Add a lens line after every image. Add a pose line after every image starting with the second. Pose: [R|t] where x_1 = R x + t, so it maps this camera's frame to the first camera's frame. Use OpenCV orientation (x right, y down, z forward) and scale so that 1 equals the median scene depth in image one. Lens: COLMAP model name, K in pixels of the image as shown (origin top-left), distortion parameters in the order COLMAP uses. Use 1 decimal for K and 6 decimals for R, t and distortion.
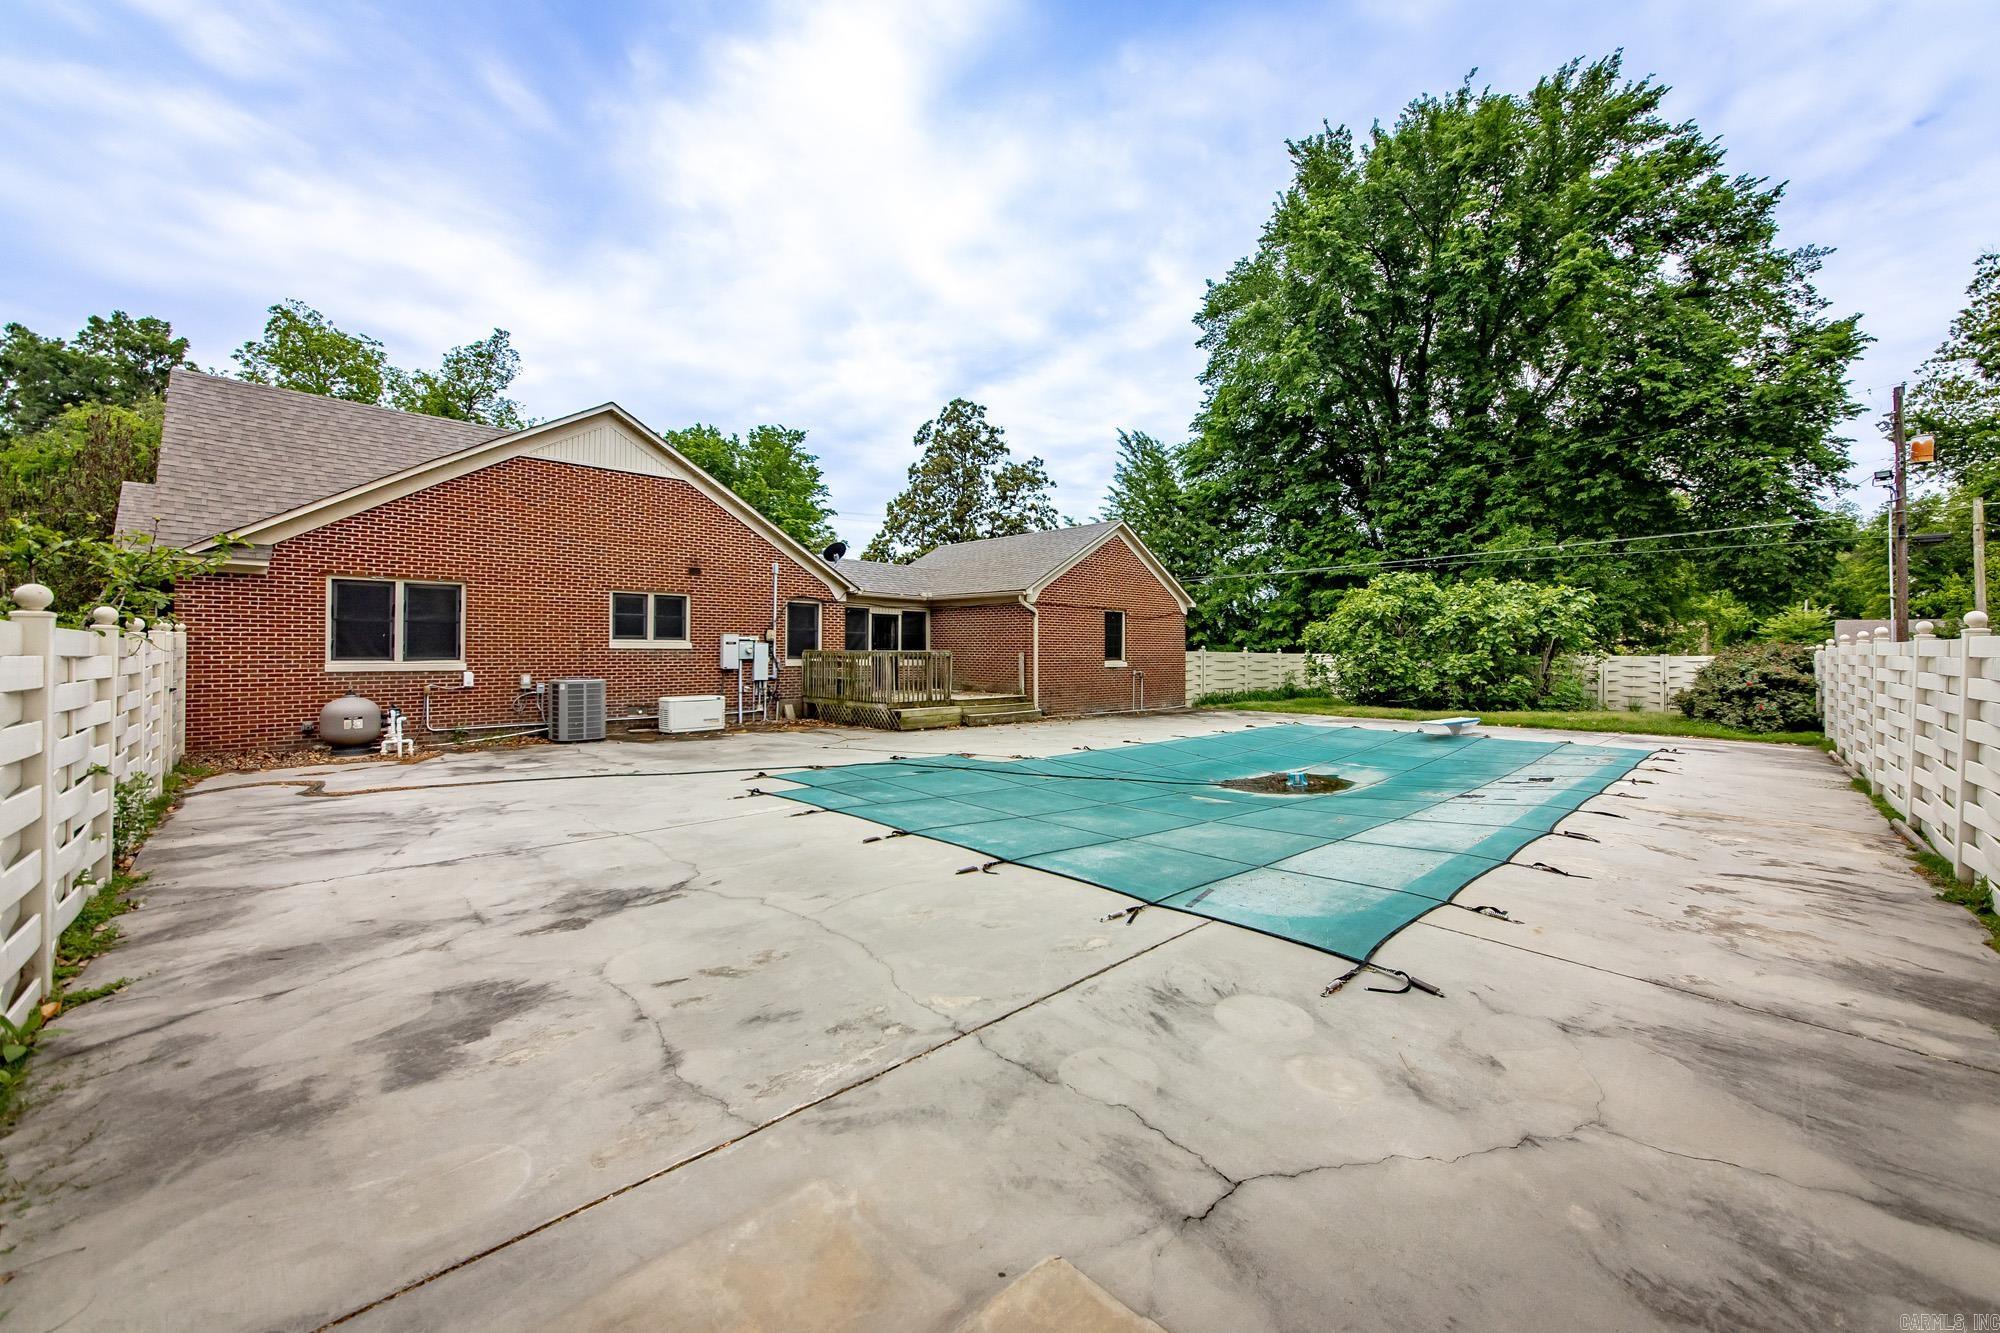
lens RADIAL K [[827.5, 0, 1000.0], [0, 827.5, 666.5], [0, 0, 1]] dist [-0.016340, -0.000040]
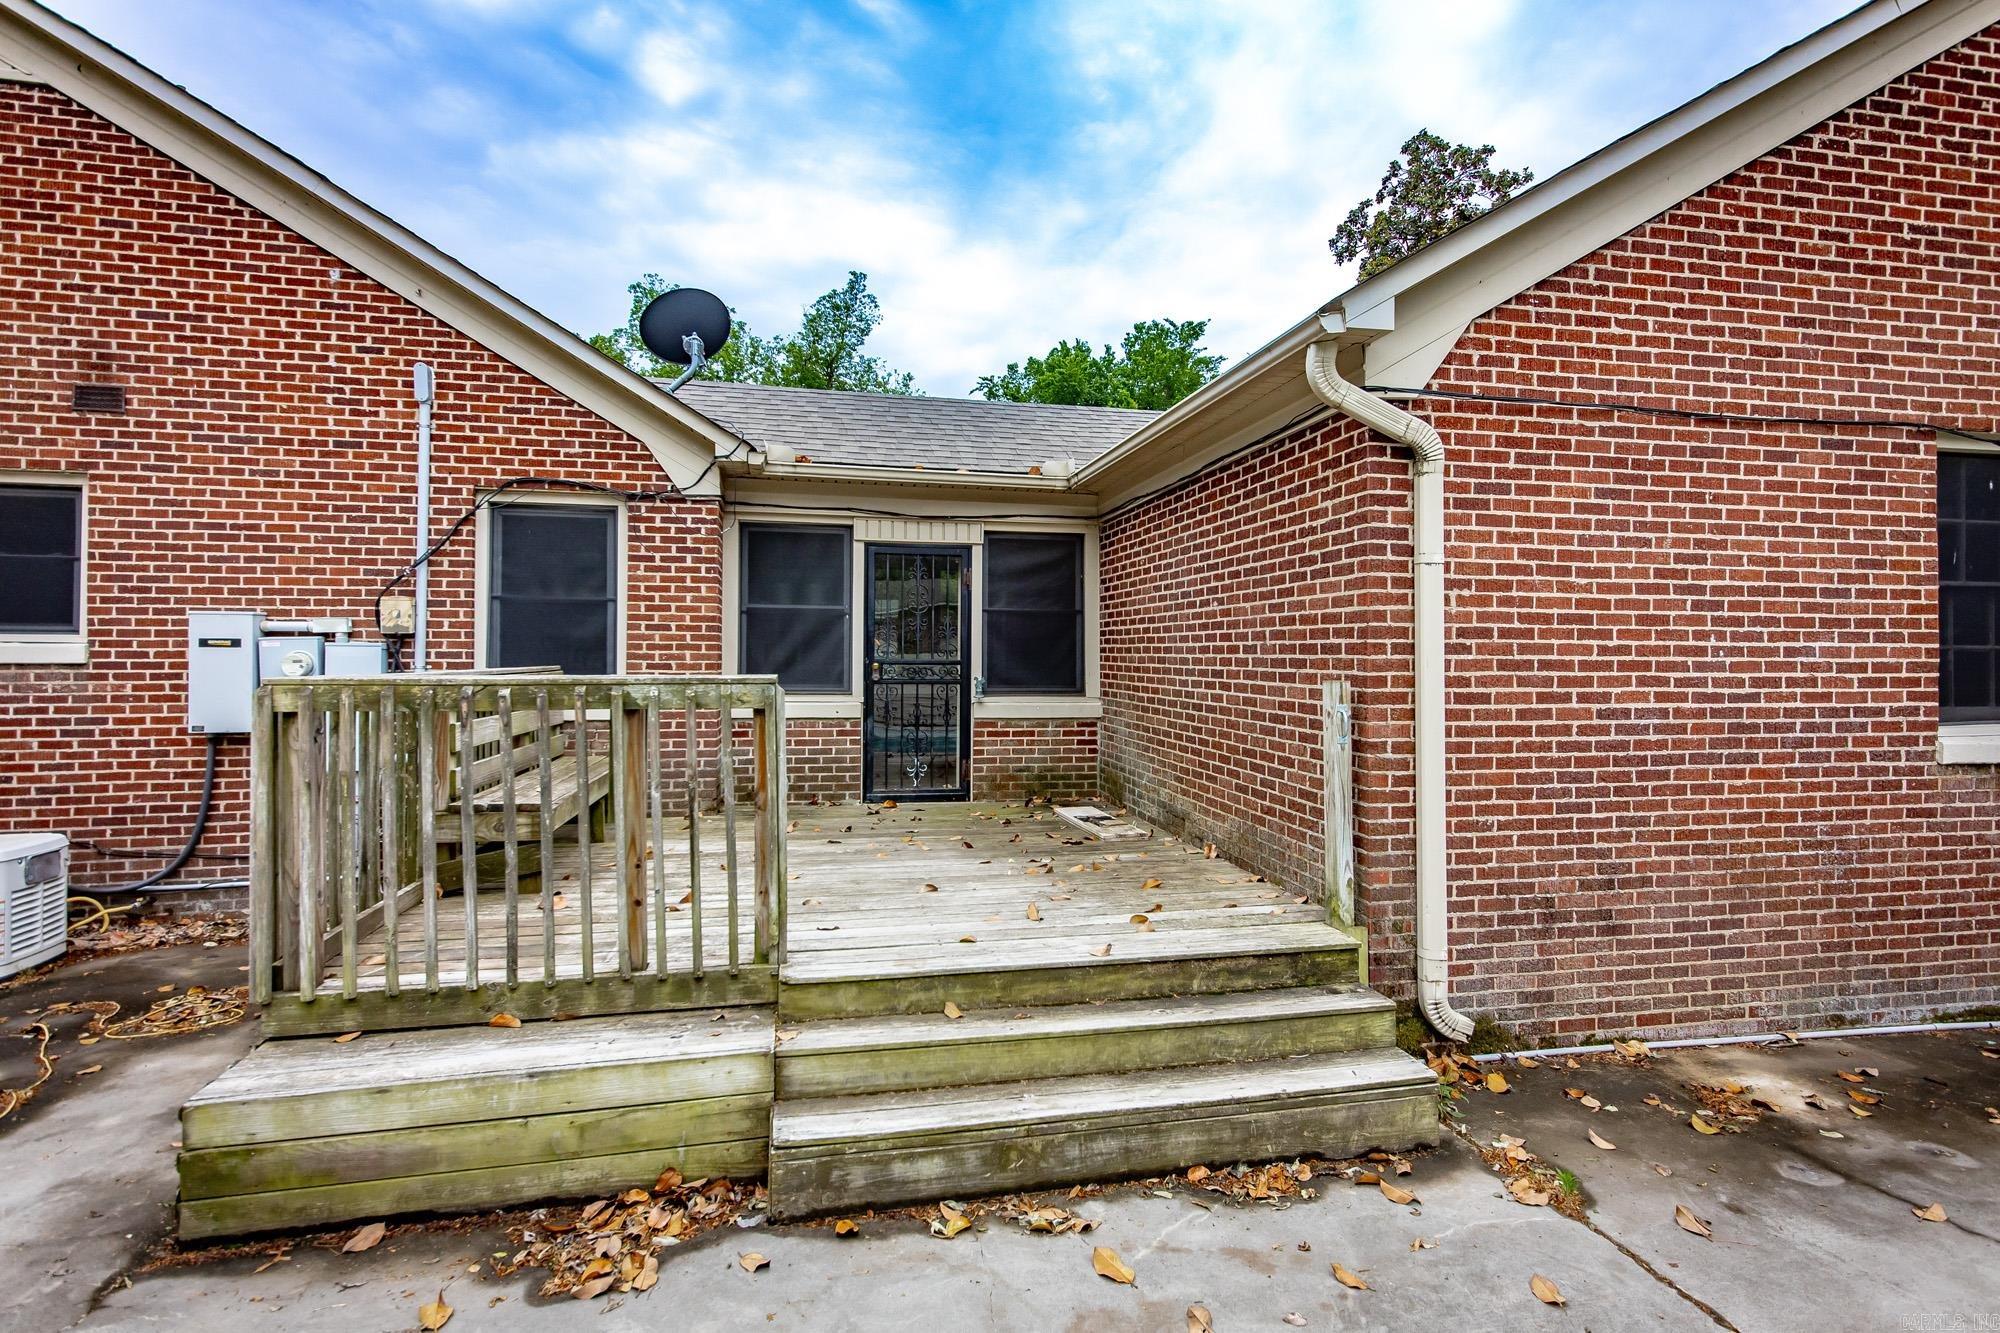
lens RADIAL K [[947.4, 0, 1000.0], [0, 947.4, 666.5], [0, 0, 1]] dist [0.002085, 0.000312]
pose [[0.844871, 0.001836, -0.534967, 0.037089], [-0.007810, 0.999930, -0.008902, -0.008916], [0.534913, 0.011699, 0.844826, 0.402421]]
